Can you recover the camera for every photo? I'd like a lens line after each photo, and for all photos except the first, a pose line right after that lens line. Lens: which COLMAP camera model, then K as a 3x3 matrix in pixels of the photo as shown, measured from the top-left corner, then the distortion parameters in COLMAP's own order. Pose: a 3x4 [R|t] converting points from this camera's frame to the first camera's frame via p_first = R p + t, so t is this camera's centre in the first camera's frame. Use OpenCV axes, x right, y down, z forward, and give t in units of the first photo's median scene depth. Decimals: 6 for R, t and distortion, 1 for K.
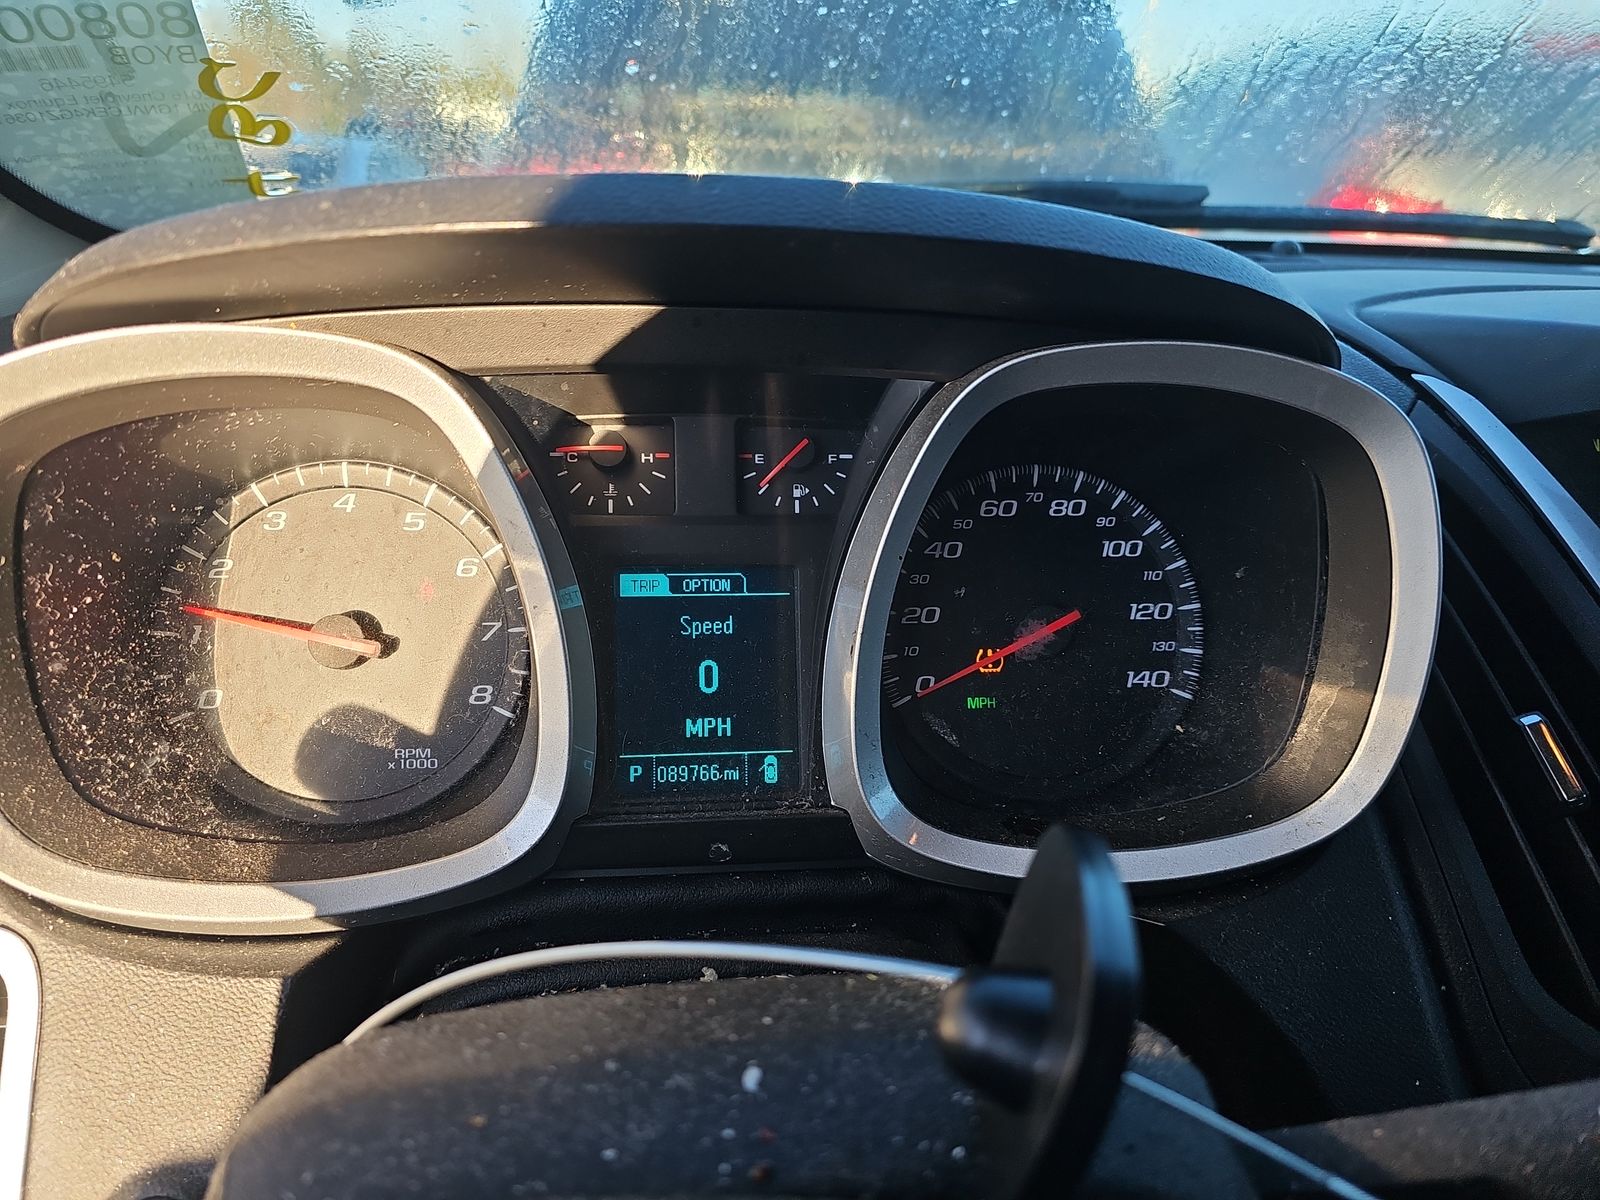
lens RADIAL K [[1049.1, 0, 793.8], [0, 1049.1, 593.6], [0, 0, 1]] dist [0.010326, -0.023001]
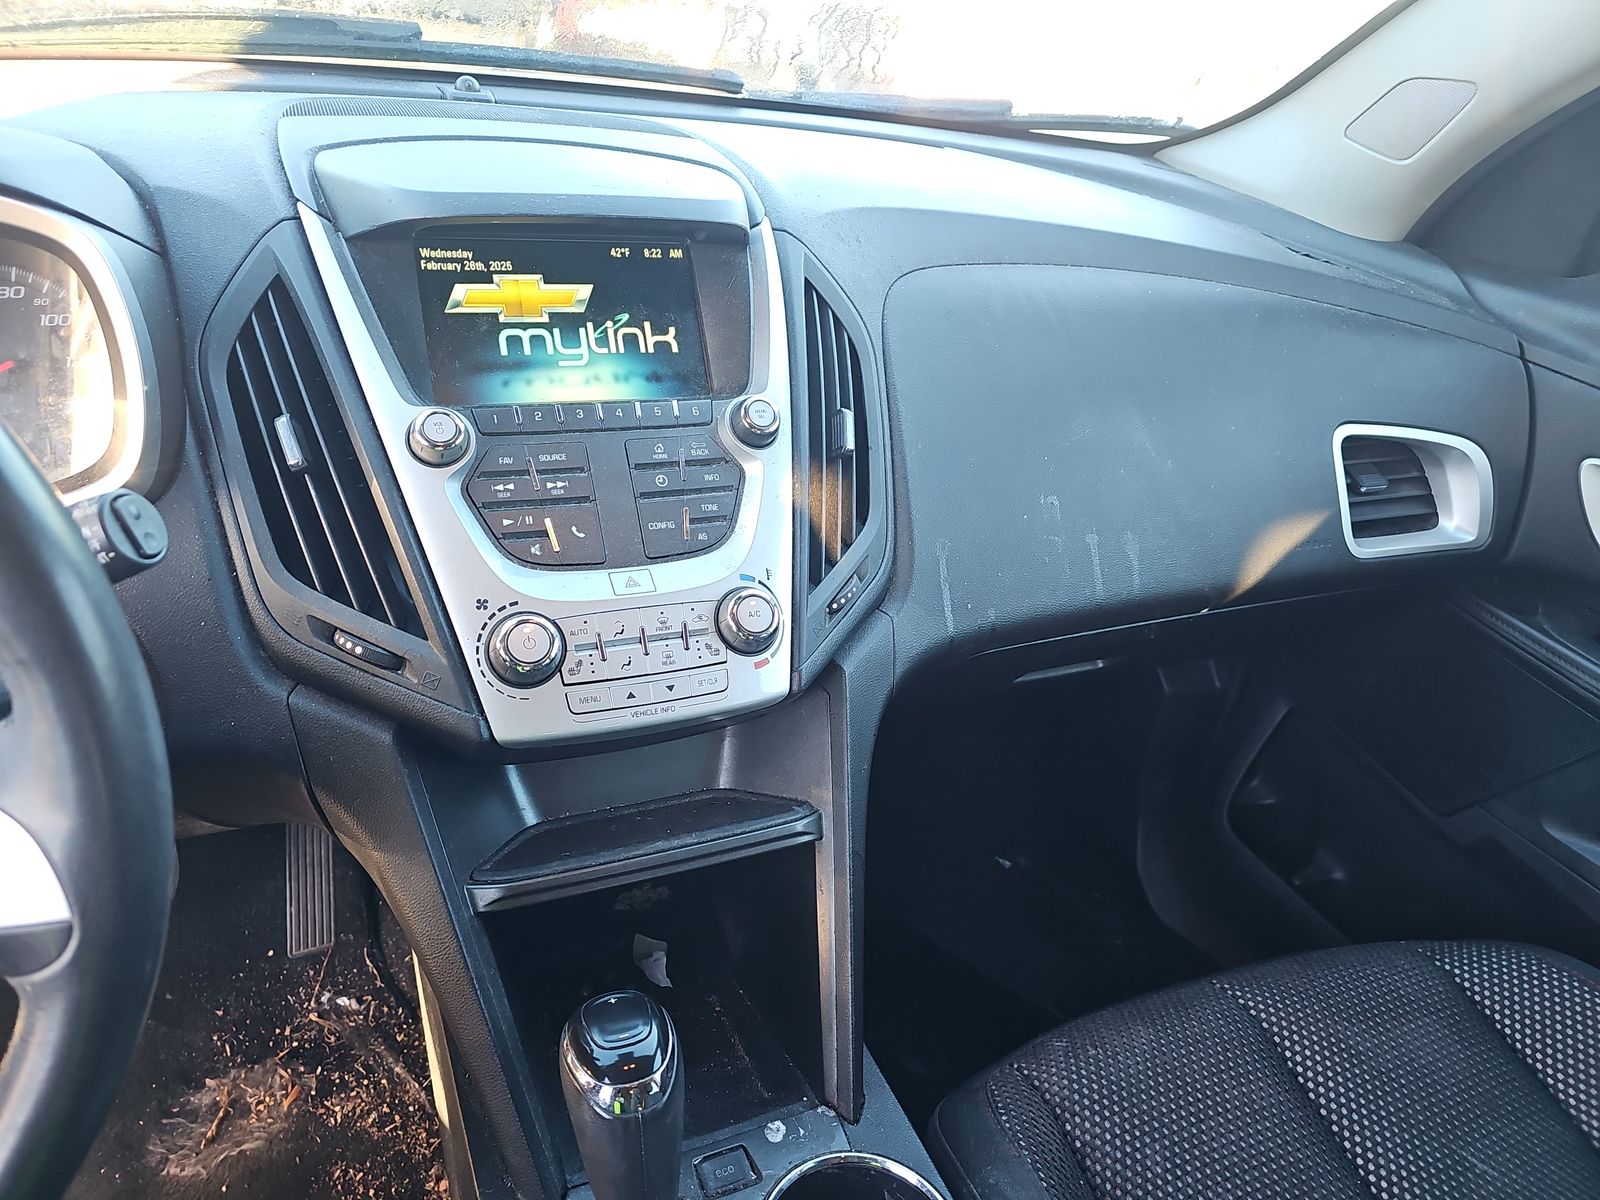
lens RADIAL K [[1049.1, 0, 801.6], [0, 1049.1, 602.2], [0, 0, 1]] dist [0.010326, -0.023001]
pose [[0.950583, -0.079539, 0.300110, 0.885330], [0.020052, 0.980337, 0.196308, 0.084906], [-0.309823, -0.180589, 0.933487, -0.854684]]
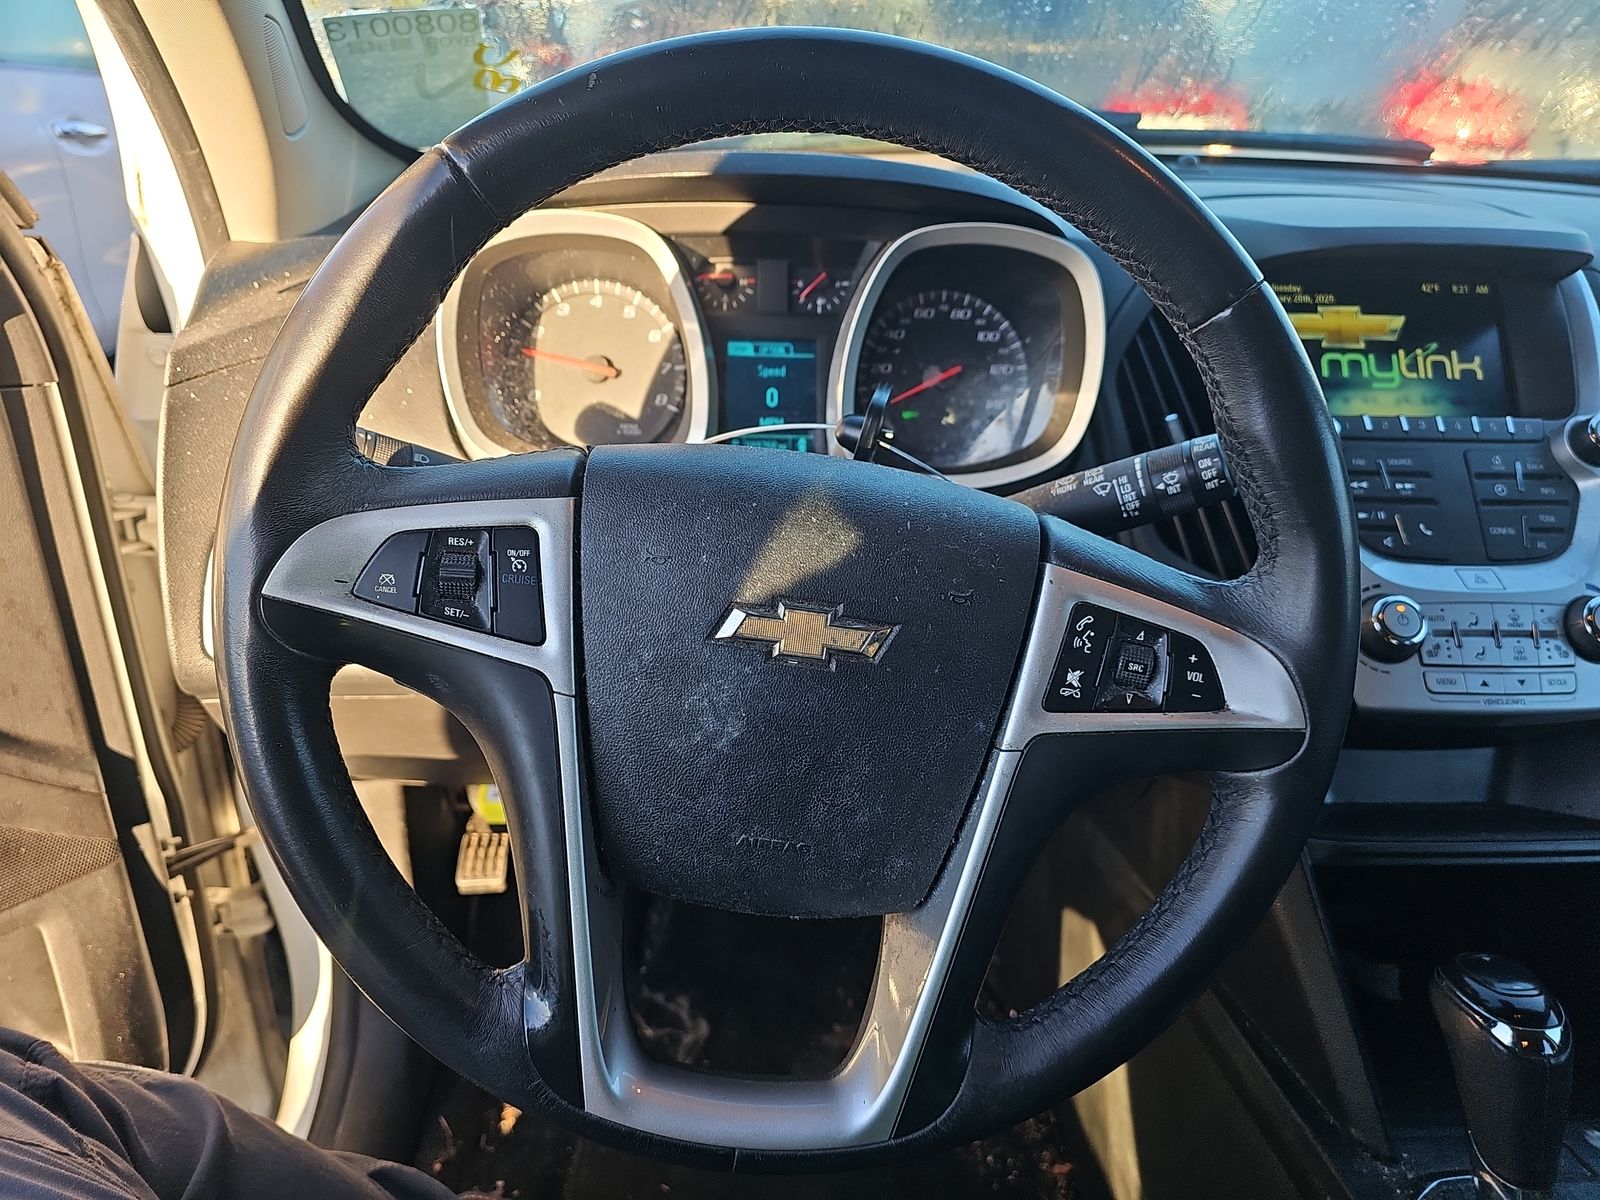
lens RADIAL K [[1049.1, 0, 806.6], [0, 1049.1, 607.6], [0, 0, 1]] dist [0.010326, -0.023001]
pose [[0.998340, 0.031489, -0.048231, 0.092338], [-0.025996, 0.993529, 0.110560, 0.256477], [0.051400, -0.109122, 0.992699, -1.019131]]
